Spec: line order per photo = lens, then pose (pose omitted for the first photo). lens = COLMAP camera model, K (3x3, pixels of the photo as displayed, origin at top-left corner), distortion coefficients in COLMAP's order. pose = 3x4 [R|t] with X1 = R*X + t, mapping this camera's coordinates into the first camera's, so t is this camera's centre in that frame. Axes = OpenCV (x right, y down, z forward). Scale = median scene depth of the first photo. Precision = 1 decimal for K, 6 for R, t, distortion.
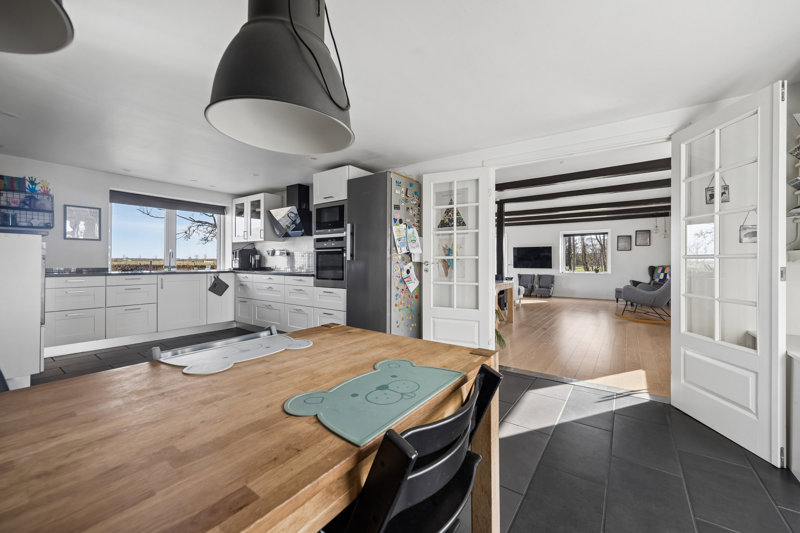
lens RADIAL K [[316.3, 0, 404.8], [0, 316.3, 263.2], [0, 0, 1]] dist [0.000889, 0.000028]
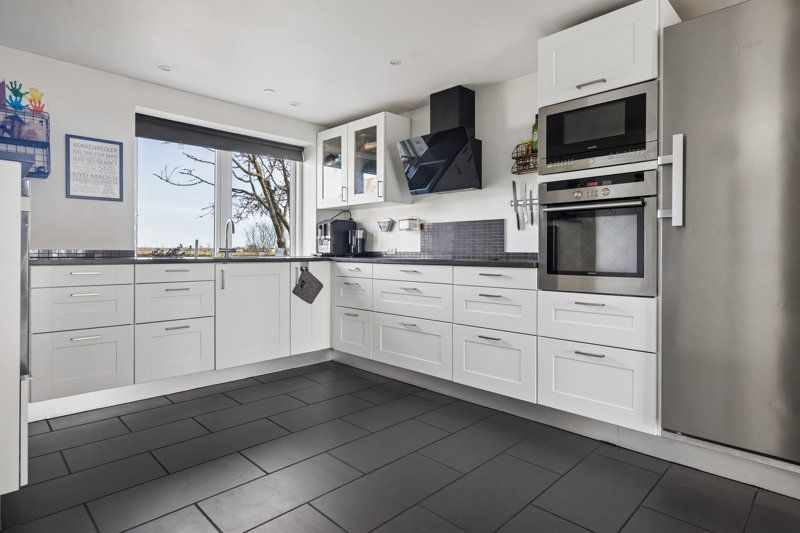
lens RADIAL K [[438.6, 0, 398.6], [0, 438.6, 256.2], [0, 0, 1]] dist [-0.001977, 0.000348]
pose [[0.985113, 0.000820, -0.171906, -0.291634], [0.000278, 0.999980, 0.006361, 0.016804], [0.171908, -0.006314, 0.985093, 0.270165]]
